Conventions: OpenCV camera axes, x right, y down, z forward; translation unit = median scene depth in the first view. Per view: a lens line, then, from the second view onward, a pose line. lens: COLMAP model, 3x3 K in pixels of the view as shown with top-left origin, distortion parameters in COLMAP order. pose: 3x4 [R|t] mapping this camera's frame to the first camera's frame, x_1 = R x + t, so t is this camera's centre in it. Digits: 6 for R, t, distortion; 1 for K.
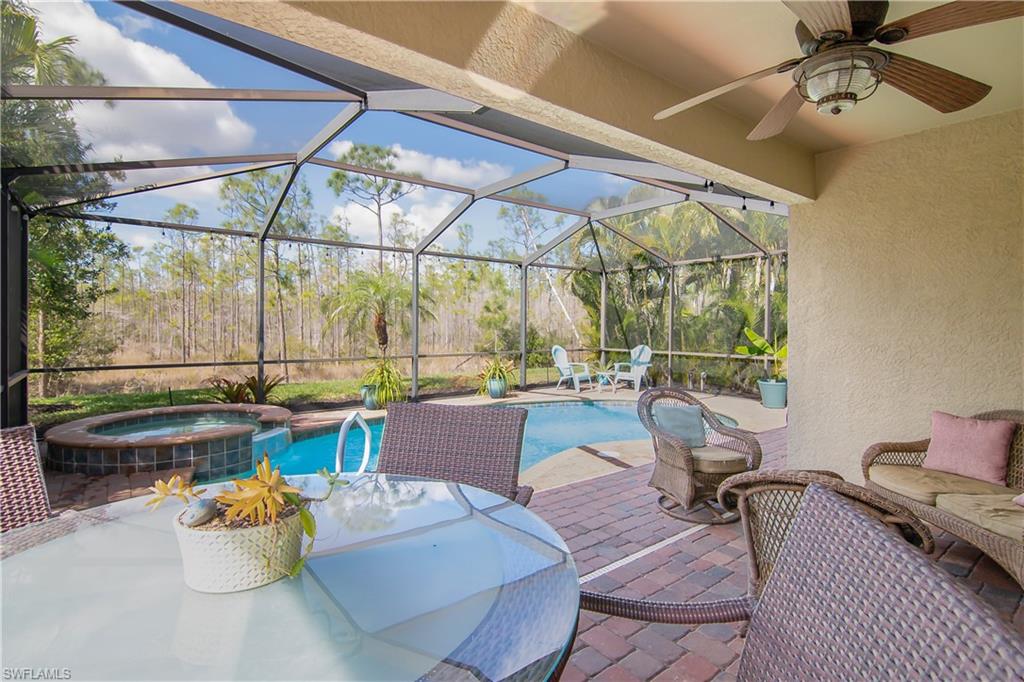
lens RADIAL K [[497.5, 0, 513.5], [0, 497.5, 333.2], [0, 0, 1]] dist [-0.000259, -0.001114]
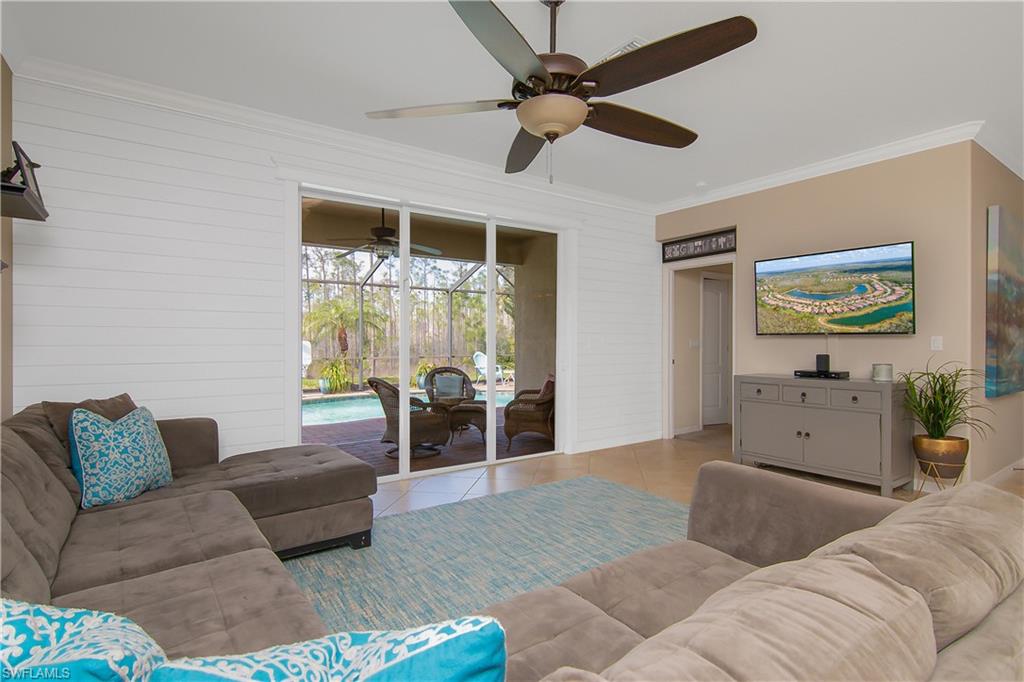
lens RADIAL K [[497.5, 0, 511.2], [0, 497.5, 338.4], [0, 0, 1]] dist [-0.000259, -0.001114]
pose [[0.999126, -0.003876, -0.041622, 0.237704], [0.003015, 0.999780, -0.020734, 0.017559], [0.041693, 0.020591, 0.998918, -0.324492]]
